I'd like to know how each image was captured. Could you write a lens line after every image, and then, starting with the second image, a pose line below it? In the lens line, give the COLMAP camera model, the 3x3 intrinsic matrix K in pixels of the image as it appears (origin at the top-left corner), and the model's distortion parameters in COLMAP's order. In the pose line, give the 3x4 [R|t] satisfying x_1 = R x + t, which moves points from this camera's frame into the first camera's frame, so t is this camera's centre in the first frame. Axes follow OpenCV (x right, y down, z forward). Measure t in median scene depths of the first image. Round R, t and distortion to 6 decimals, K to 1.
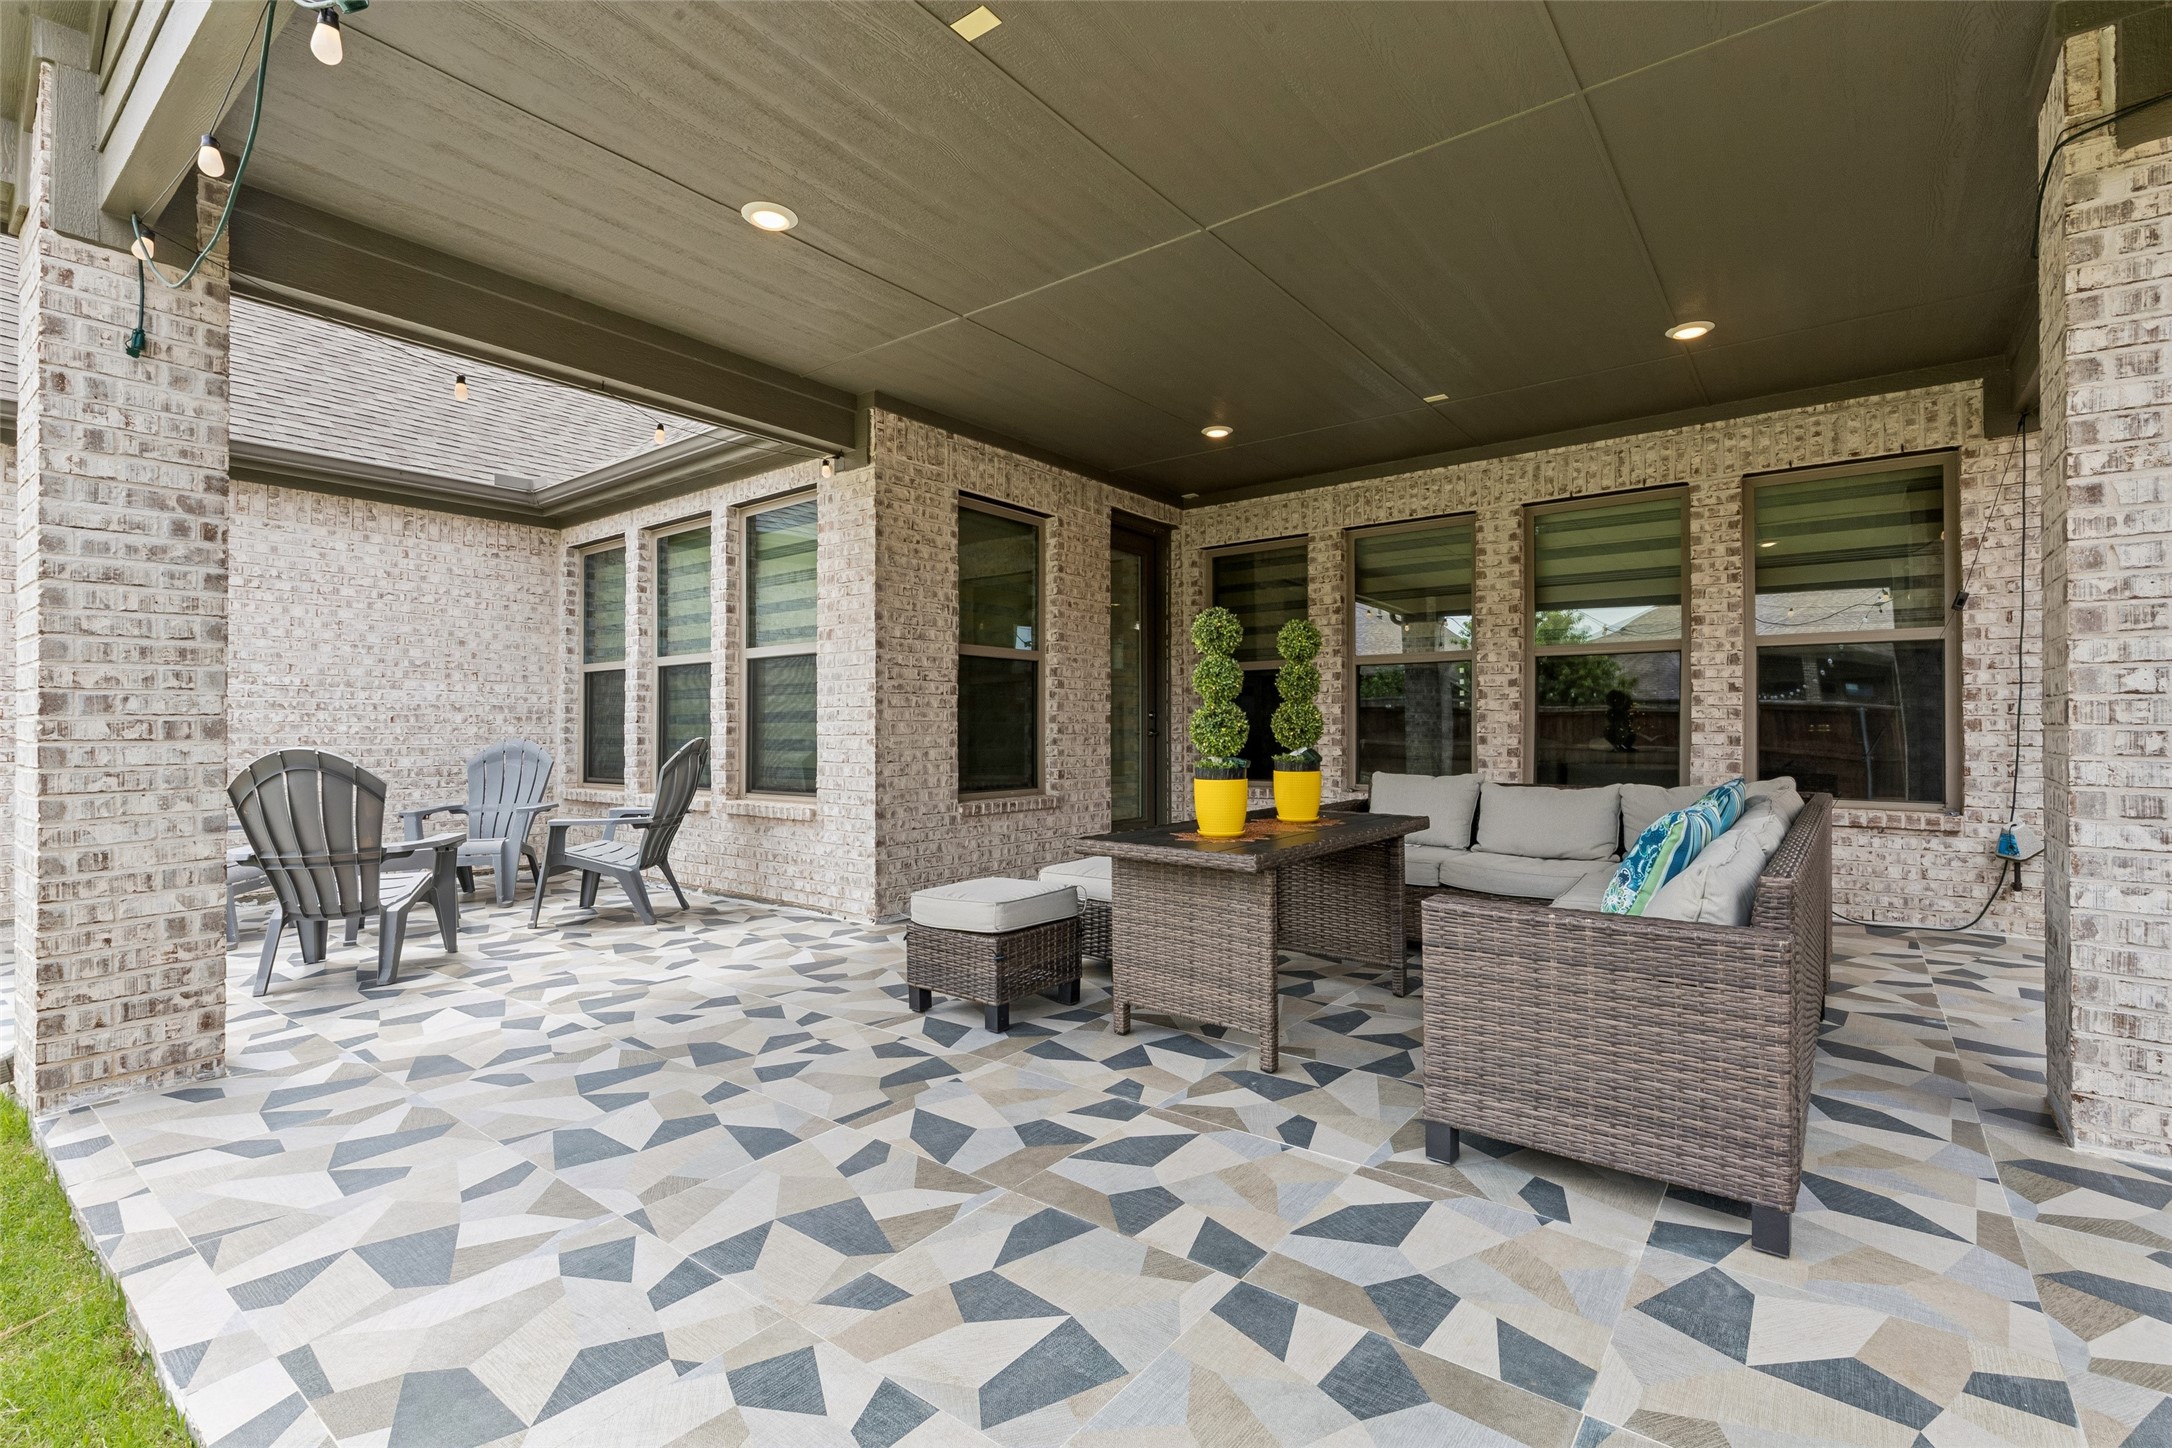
lens RADIAL K [[982.3, 0, 1079.5], [0, 982.3, 710.0], [0, 0, 1]] dist [0.007246, -0.000740]
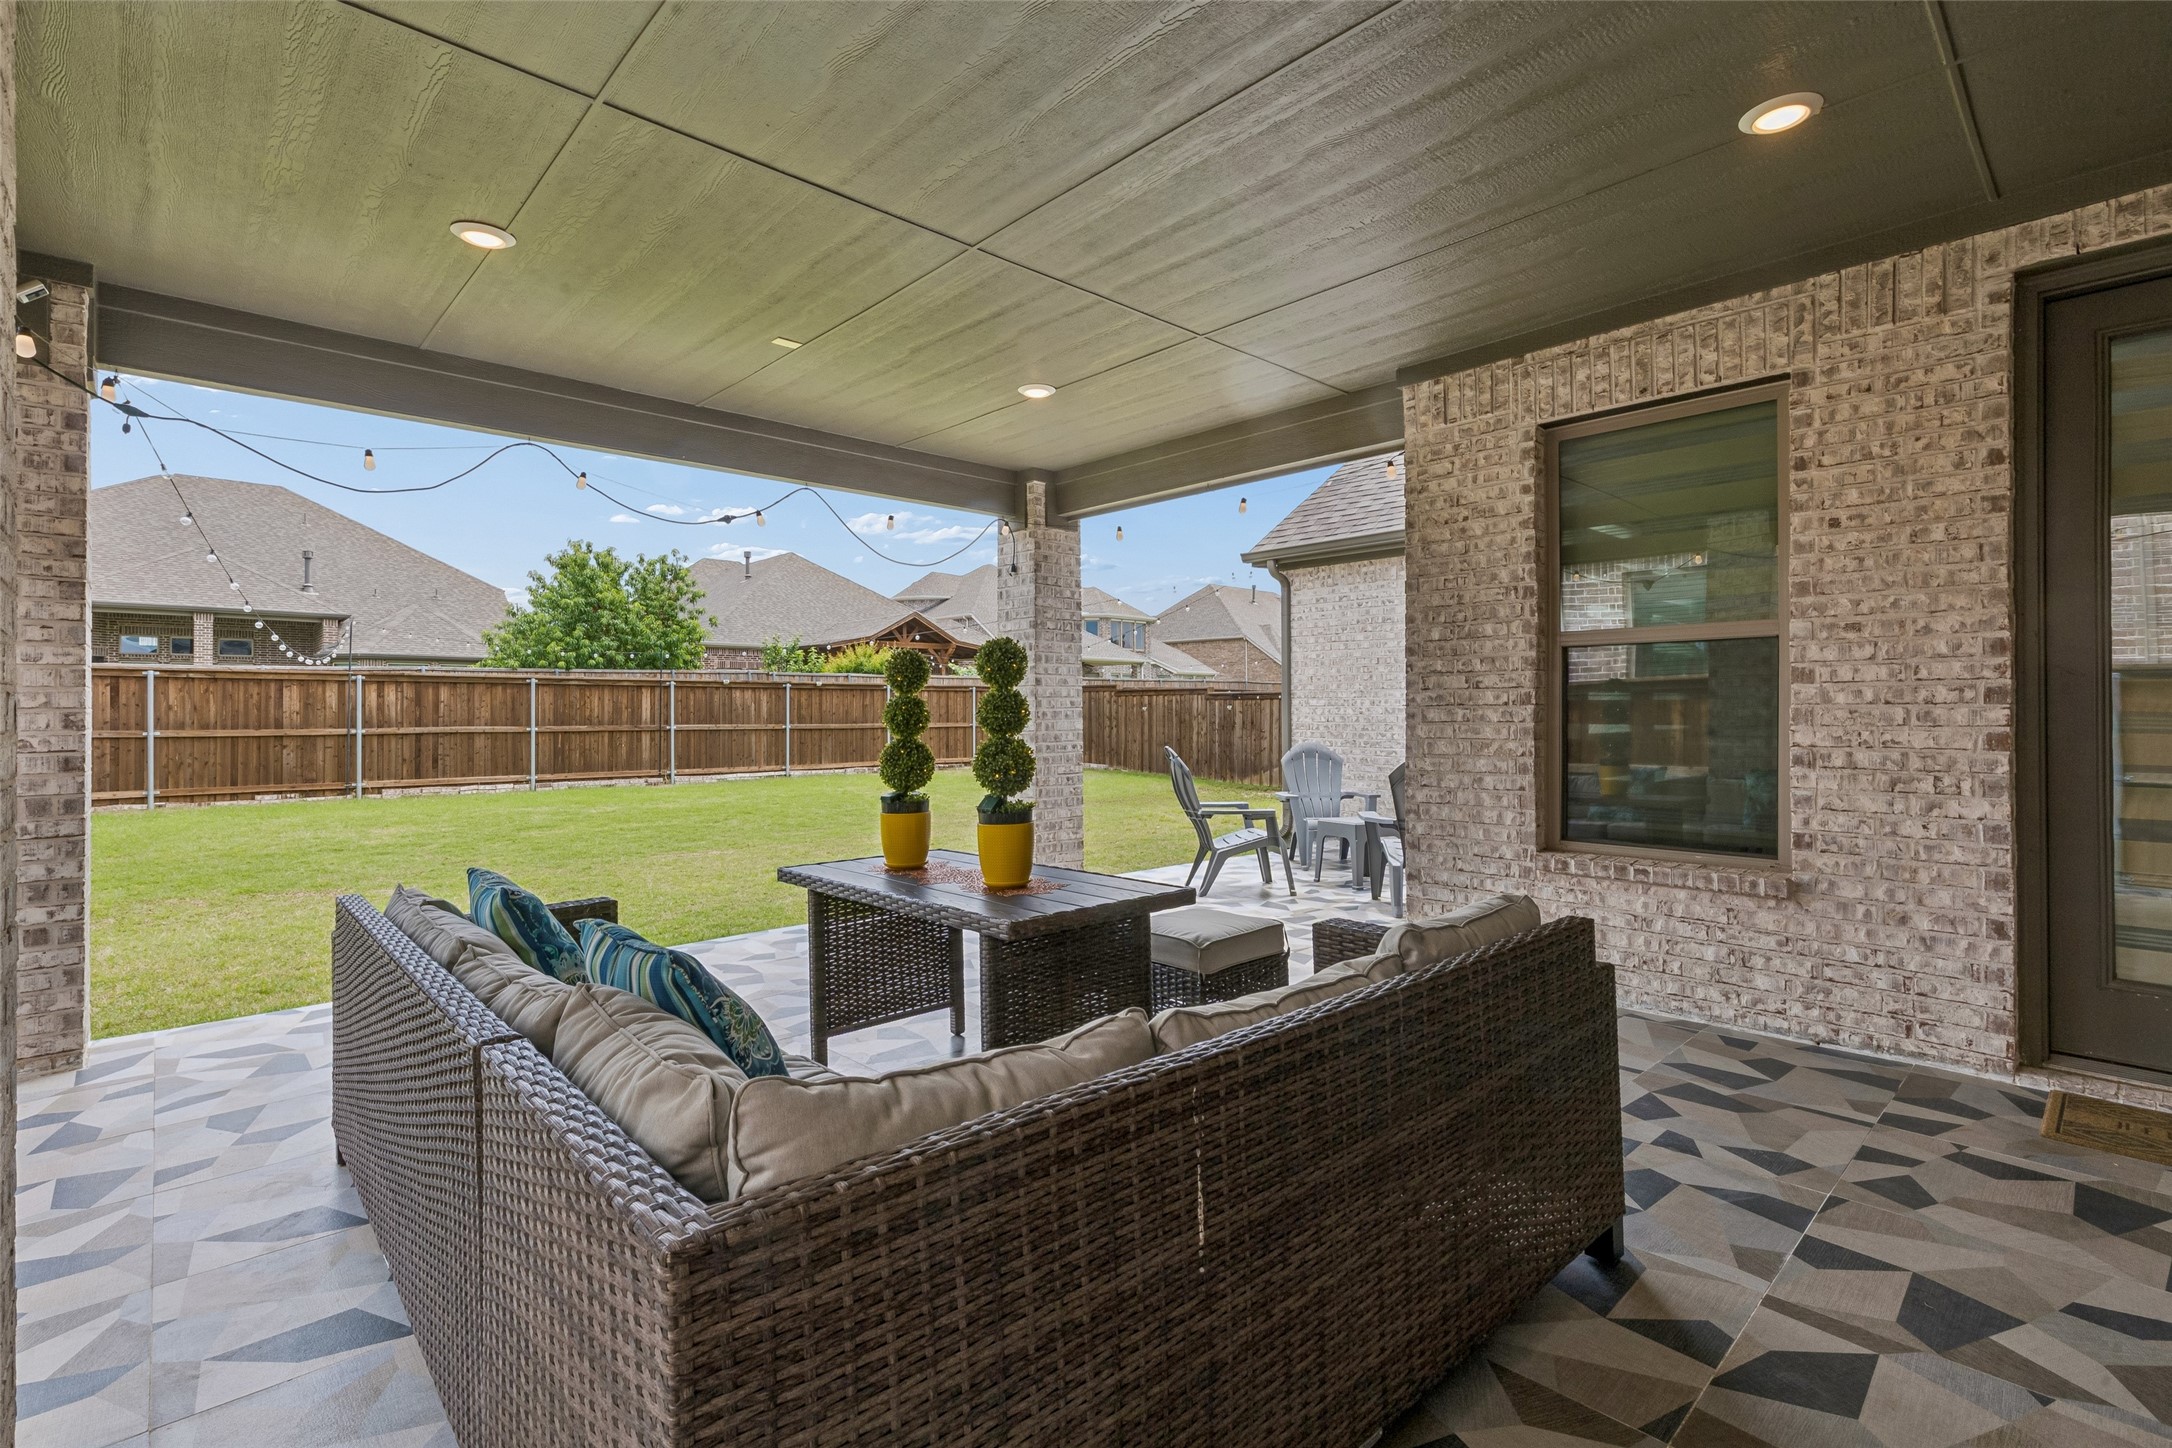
lens RADIAL K [[982.3, 0, 1079.5], [0, 982.3, 710.0], [0, 0, 1]] dist [0.007246, -0.000740]
pose [[-0.162675, 0.002210, -0.986677, 0.669421], [0.022741, 0.999740, -0.001510, -0.018394], [0.986418, -0.022683, -0.162683, 0.789569]]
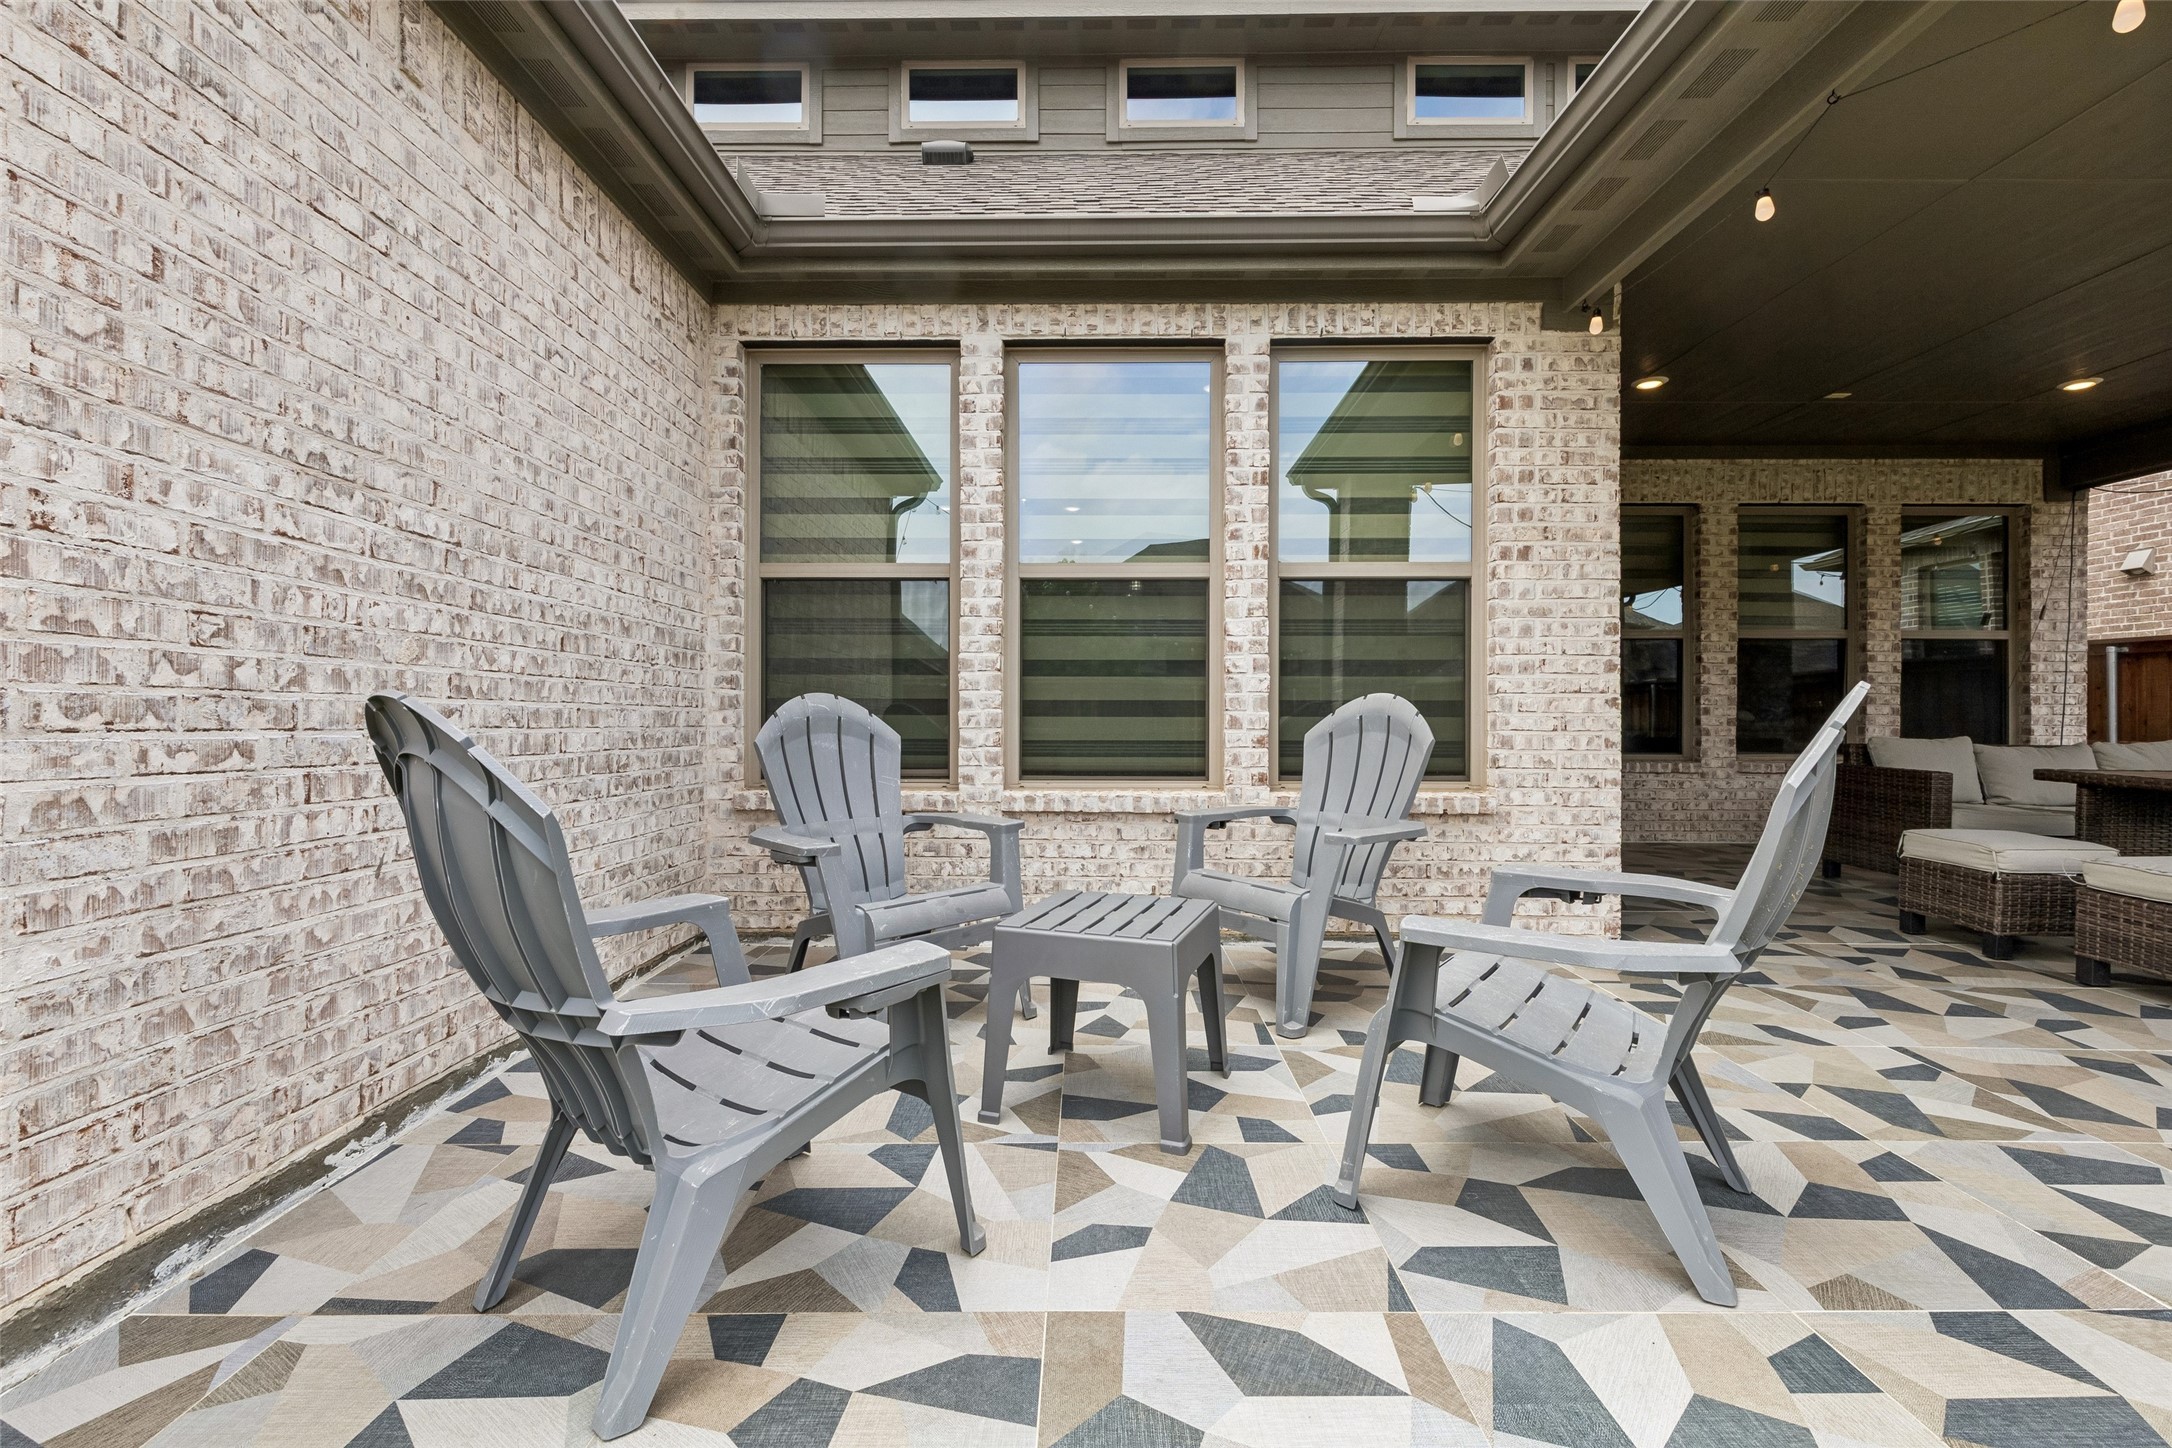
lens RADIAL K [[982.3, 0, 1079.5], [0, 982.3, 710.0], [0, 0, 1]] dist [0.007246, -0.000740]
pose [[0.792778, 0.009556, 0.609435, -0.917924], [-0.018041, 0.999807, 0.007793, 0.036945], [-0.609243, -0.017173, 0.792797, 0.605006]]
